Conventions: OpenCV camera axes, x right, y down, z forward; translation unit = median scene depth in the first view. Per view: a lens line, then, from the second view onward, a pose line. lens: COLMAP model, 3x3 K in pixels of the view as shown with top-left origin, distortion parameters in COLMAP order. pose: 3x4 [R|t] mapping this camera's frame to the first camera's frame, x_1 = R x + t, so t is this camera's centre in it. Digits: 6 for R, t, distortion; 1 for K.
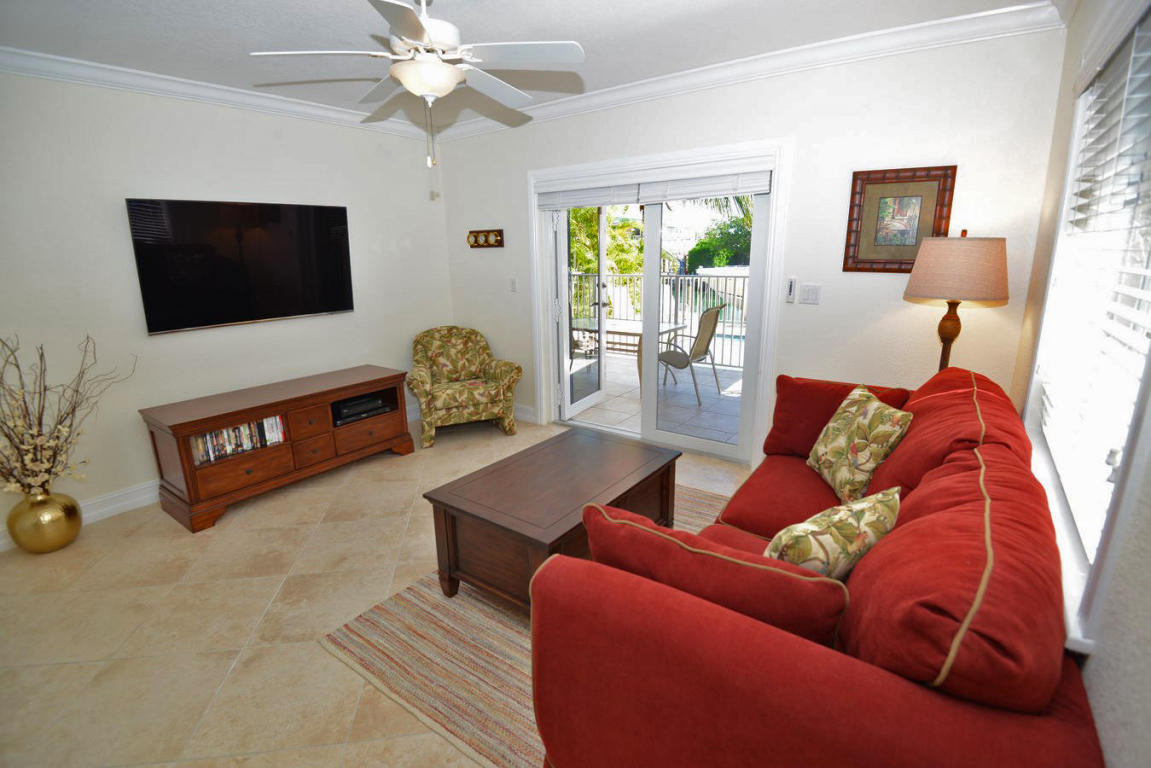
lens RADIAL K [[541.9, 0, 572.4], [0, 541.9, 389.9], [0, 0, 1]] dist [-0.001677, -0.024265]
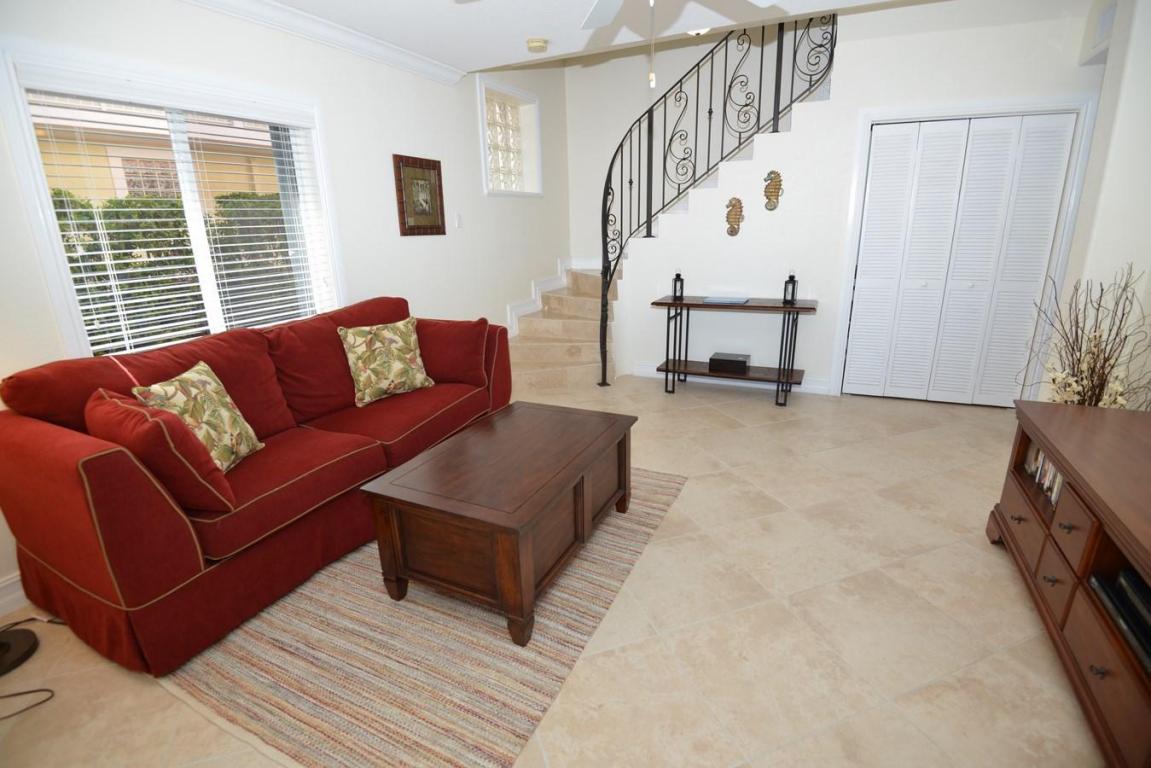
lens RADIAL K [[541.9, 0, 572.4], [0, 541.9, 389.9], [0, 0, 1]] dist [-0.001677, -0.024265]
pose [[-0.983521, 0.093260, -0.154885, 0.021476], [-0.001589, 0.852197, 0.523219, -0.321589], [0.180788, 0.514843, -0.838005, 1.360988]]
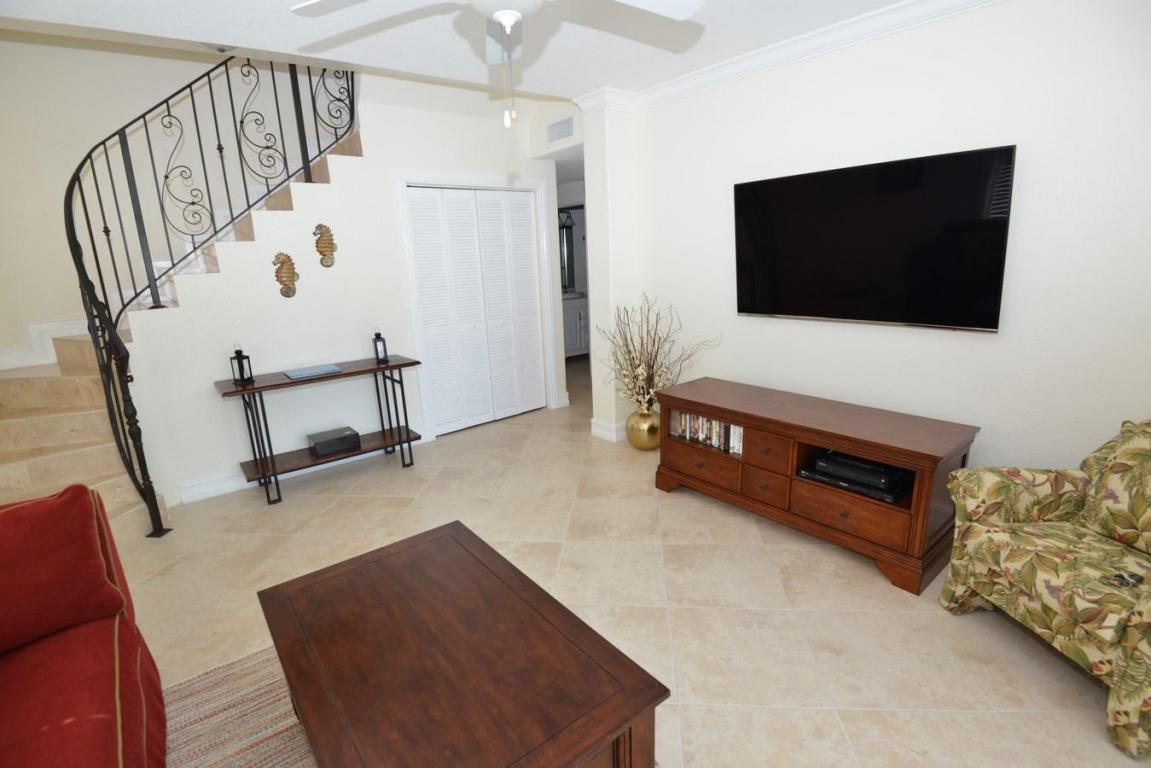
lens RADIAL K [[541.9, 0, 572.4], [0, 541.9, 389.9], [0, 0, 1]] dist [-0.001677, -0.024265]
pose [[-0.269616, 0.262077, -0.926619, 0.326762], [-0.194821, 0.927510, 0.319015, -0.239480], [0.943055, 0.266537, -0.199013, 0.938587]]
